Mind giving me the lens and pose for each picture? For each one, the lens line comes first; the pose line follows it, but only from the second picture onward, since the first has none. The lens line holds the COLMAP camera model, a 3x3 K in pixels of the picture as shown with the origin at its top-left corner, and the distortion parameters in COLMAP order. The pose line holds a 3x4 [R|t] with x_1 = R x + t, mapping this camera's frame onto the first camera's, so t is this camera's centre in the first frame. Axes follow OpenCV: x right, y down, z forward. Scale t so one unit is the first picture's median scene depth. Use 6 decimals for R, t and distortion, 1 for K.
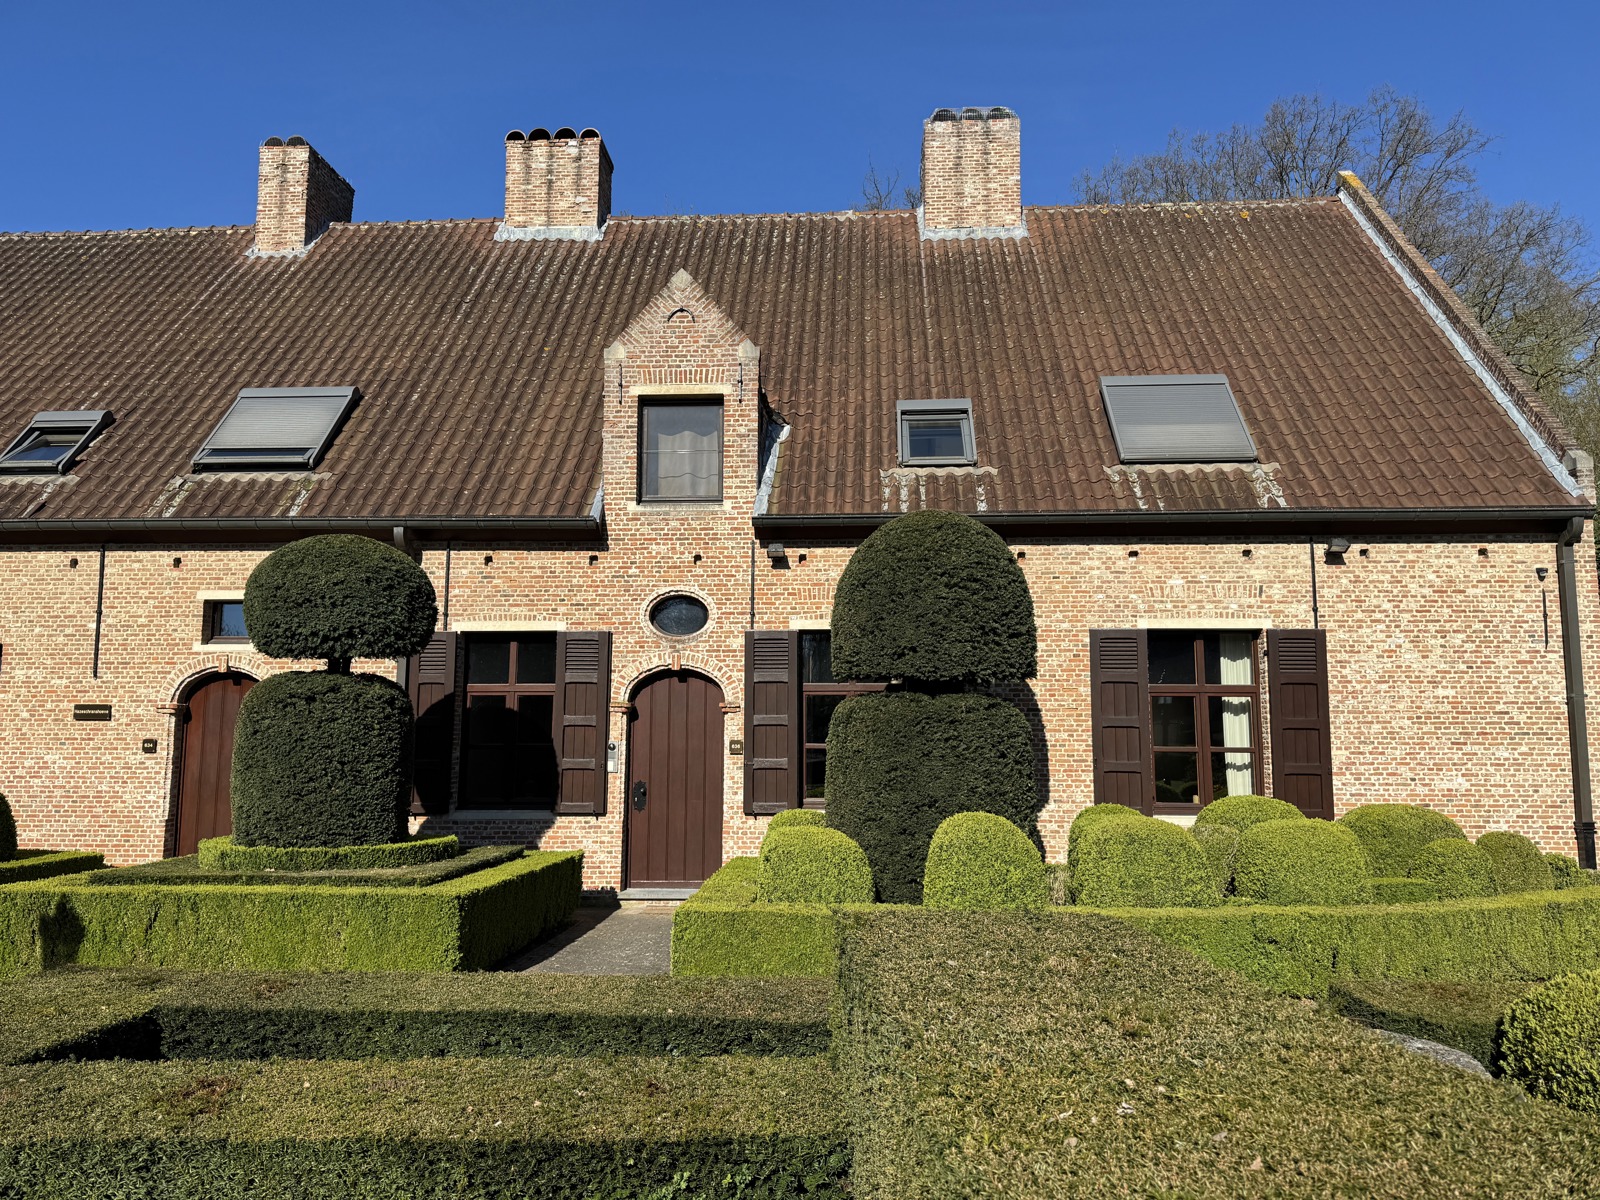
lens RADIAL K [[1103.7, 0, 800.0], [0, 1103.7, 600.0], [0, 0, 1]] dist [0.082765, -0.105431]
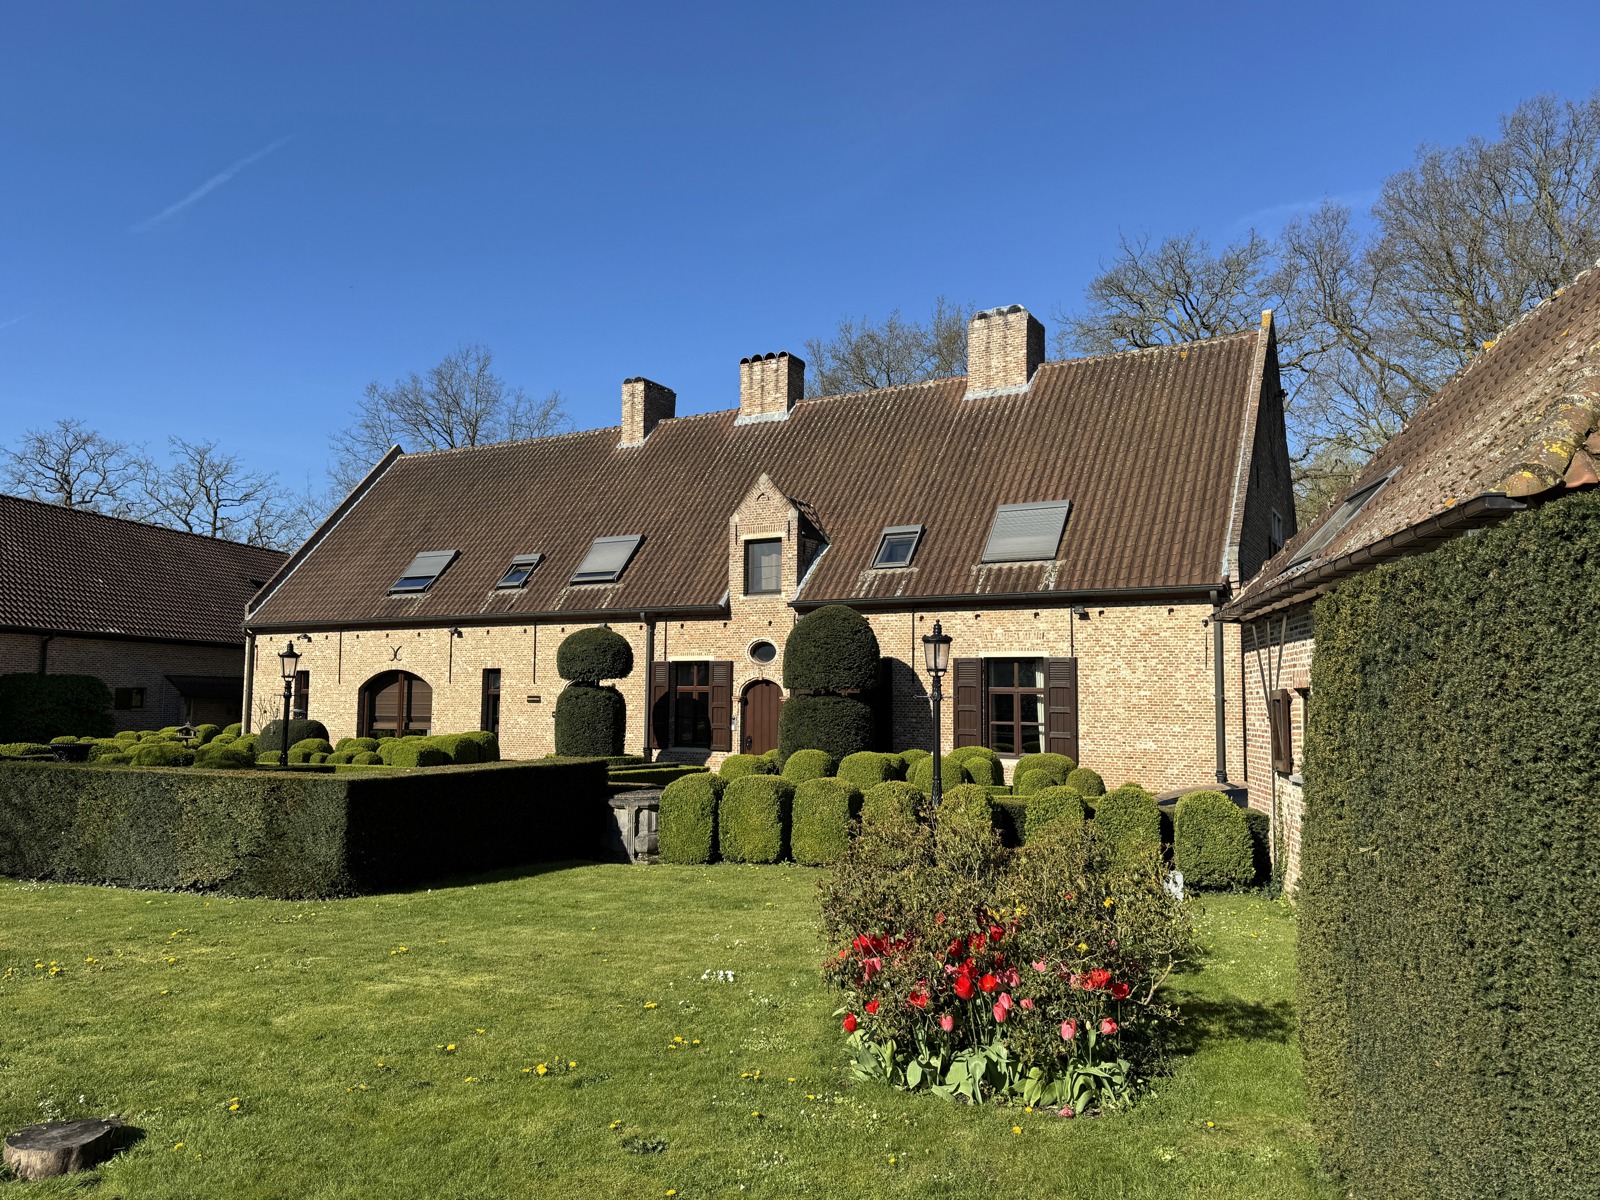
lens RADIAL K [[1103.3, 0, 800.0], [0, 1103.3, 600.0], [0, 0, 1]] dist [0.180712, -0.410787]
pose [[0.898085, -0.033916, -0.438513, 0.814393], [0.045354, 0.998849, 0.015633, -0.106386], [0.437477, -0.033928, 0.898589, -0.738221]]
